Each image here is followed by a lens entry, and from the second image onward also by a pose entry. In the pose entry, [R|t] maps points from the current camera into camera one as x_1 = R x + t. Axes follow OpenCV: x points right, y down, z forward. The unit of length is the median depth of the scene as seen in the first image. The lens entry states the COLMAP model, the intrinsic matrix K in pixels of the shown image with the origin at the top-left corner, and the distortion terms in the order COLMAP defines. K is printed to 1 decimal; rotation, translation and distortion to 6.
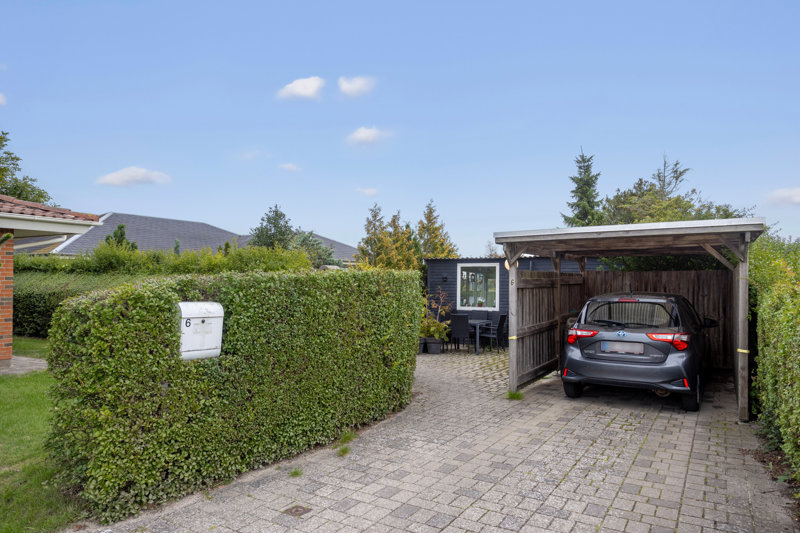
lens RADIAL K [[558.4, 0, 400.0], [0, 558.4, 266.5], [0, 0, 1]] dist [-0.000078, -0.000598]
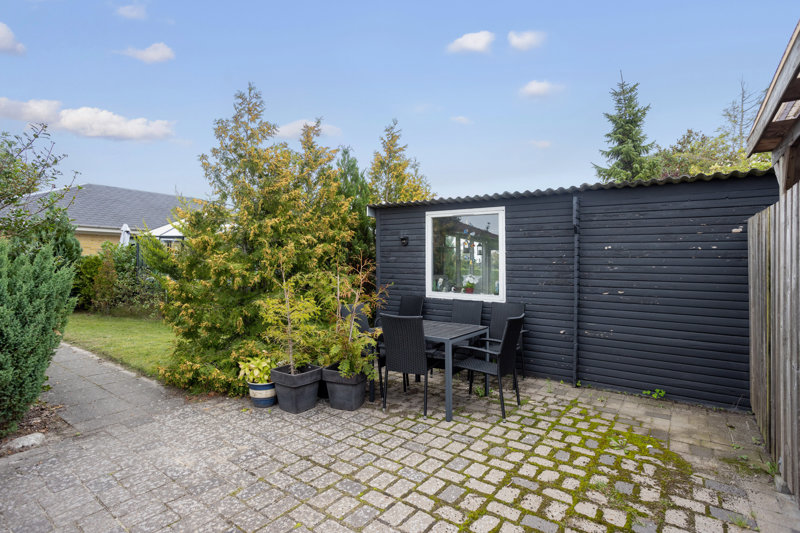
lens RADIAL K [[349.4, 0, 400.0], [0, 349.4, 266.5], [0, 0, 1]] dist [-0.001640, -0.000061]
pose [[0.993404, -0.001553, -0.114656, 0.107843], [0.002548, 0.999960, 0.008529, 0.041049], [0.114638, -0.008764, 0.993369, 0.614930]]
